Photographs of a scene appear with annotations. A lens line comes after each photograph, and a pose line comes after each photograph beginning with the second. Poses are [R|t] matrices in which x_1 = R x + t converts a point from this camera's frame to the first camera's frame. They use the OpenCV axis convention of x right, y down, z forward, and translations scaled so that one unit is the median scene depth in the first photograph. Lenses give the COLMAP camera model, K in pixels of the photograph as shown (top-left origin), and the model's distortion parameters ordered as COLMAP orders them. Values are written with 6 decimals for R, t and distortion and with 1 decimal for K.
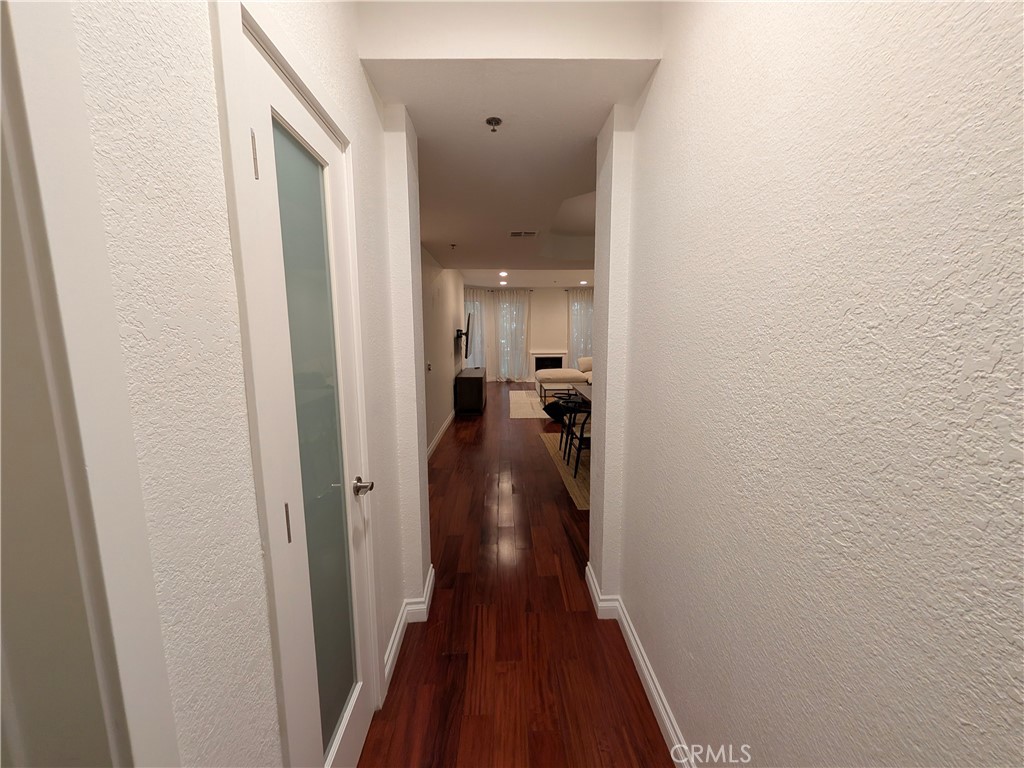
lens RADIAL K [[386.2, 0, 511.4], [0, 386.2, 384.8], [0, 0, 1]] dist [0.004142, -0.000653]
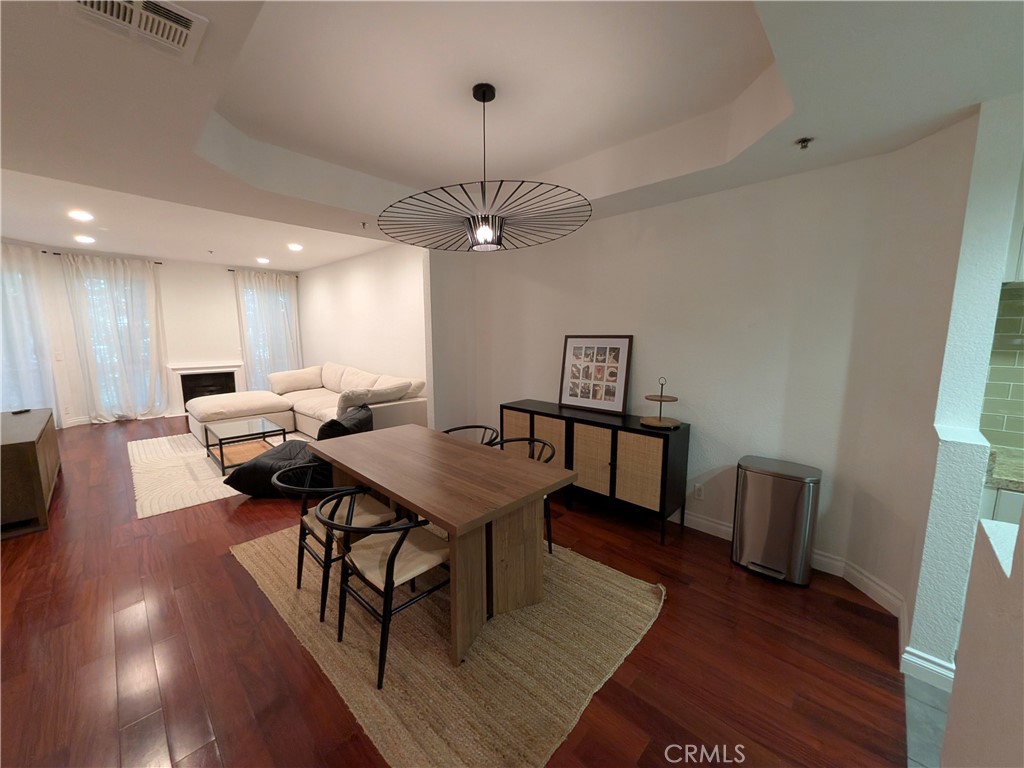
lens RADIAL K [[386.2, 0, 512.8], [0, 386.2, 384.8], [0, 0, 1]] dist [0.004142, -0.000653]
pose [[0.703951, -0.086483, 0.704963, -0.000762], [0.088880, 0.995483, 0.033371, -0.034779], [-0.704665, 0.039165, 0.708458, 0.237486]]
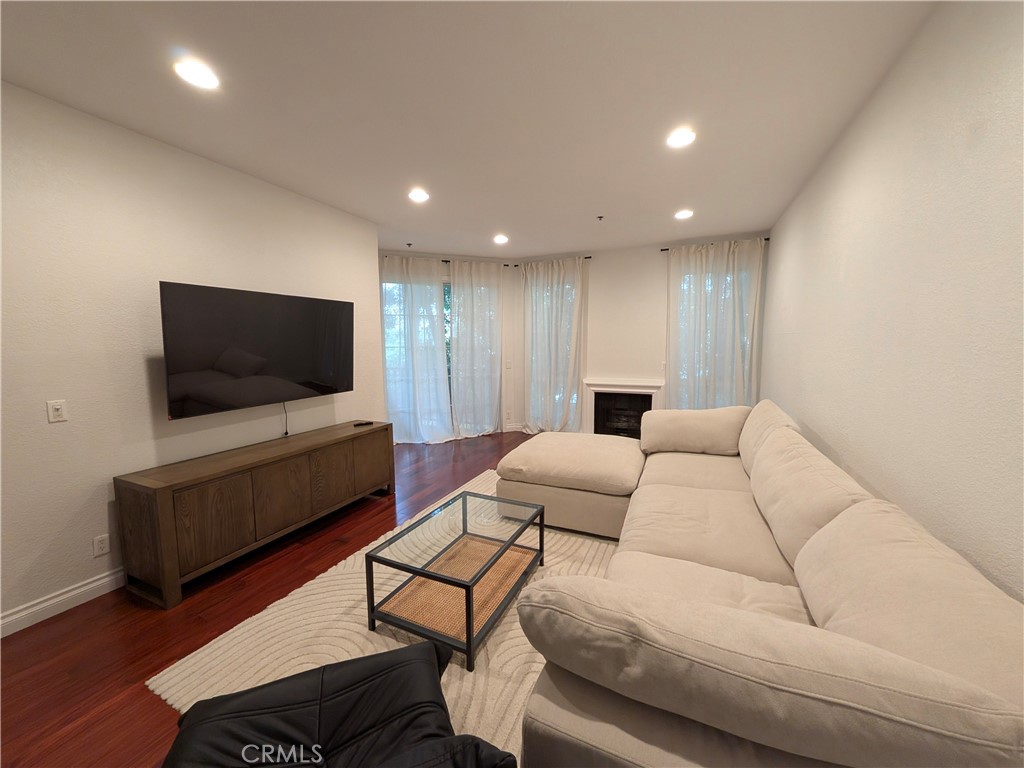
lens RADIAL K [[386.2, 0, 511.1], [0, 386.2, 382.5], [0, 0, 1]] dist [0.004142, -0.000653]
pose [[0.898638, 0.042724, -0.436605, 0.216199], [-0.056716, 0.998208, -0.019057, -0.080484], [0.435008, 0.041887, 0.899452, 0.603052]]
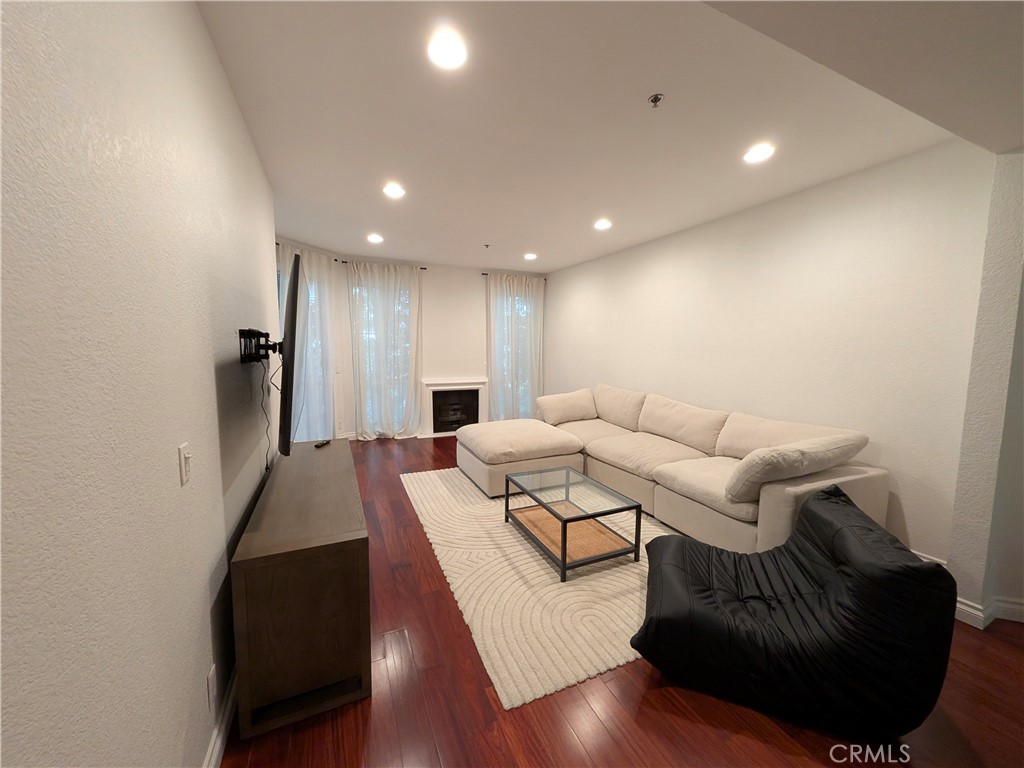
lens RADIAL K [[386.2, 0, 510.3], [0, 386.2, 384.1], [0, 0, 1]] dist [0.004142, -0.000653]
pose [[0.919489, -0.024382, 0.392359, -0.060661], [0.039521, 0.998752, -0.030552, -0.071417], [-0.391124, 0.043599, 0.919305, 0.538131]]
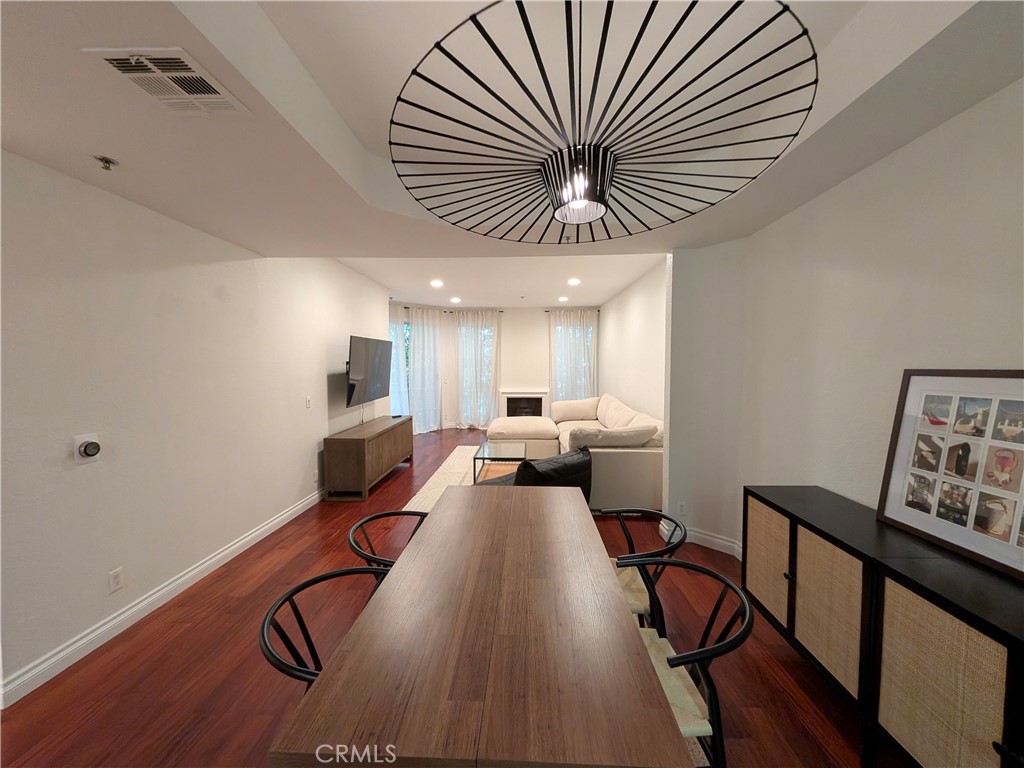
lens RADIAL K [[386.2, 0, 511.7], [0, 386.2, 385.4], [0, 0, 1]] dist [0.004142, -0.000653]
pose [[0.998313, 0.008501, -0.057442, 0.137203], [-0.012971, 0.996877, -0.077903, -0.042565], [0.056600, 0.078517, 0.995305, 0.283342]]
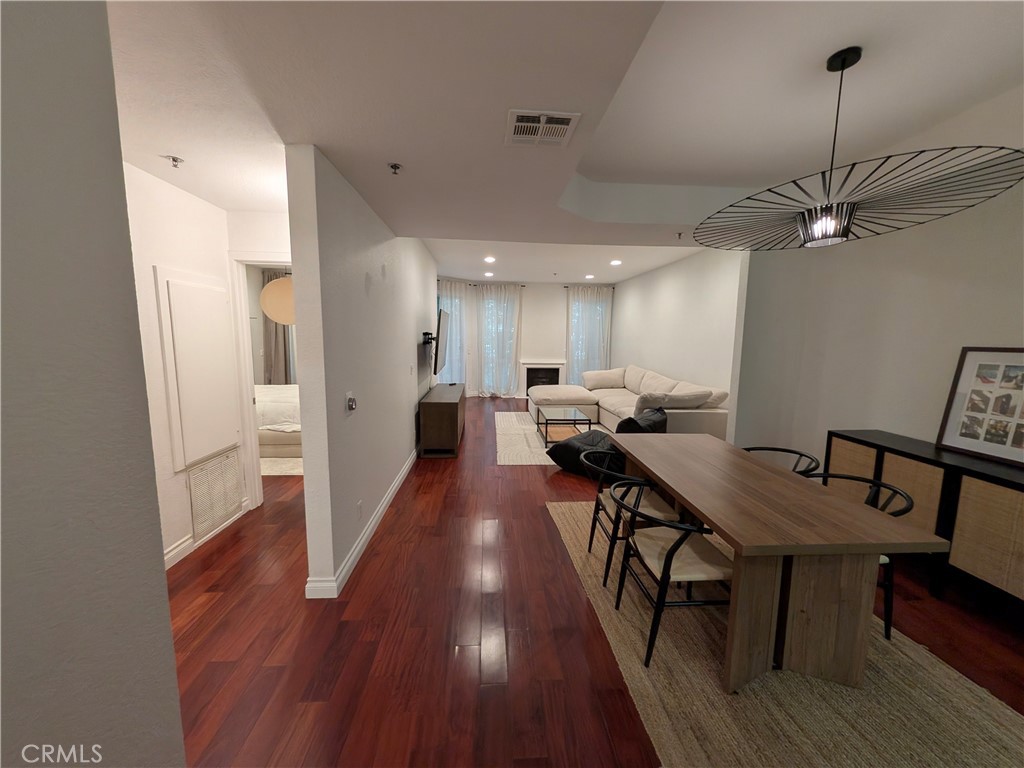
lens RADIAL K [[386.2, 0, 511.9], [0, 386.2, 384.3], [0, 0, 1]] dist [0.004142, -0.000653]
pose [[0.998787, 0.014898, 0.046931, -0.008470], [-0.014476, 0.999852, -0.009323, -0.033925], [-0.047063, 0.008633, 0.998855, 0.221468]]
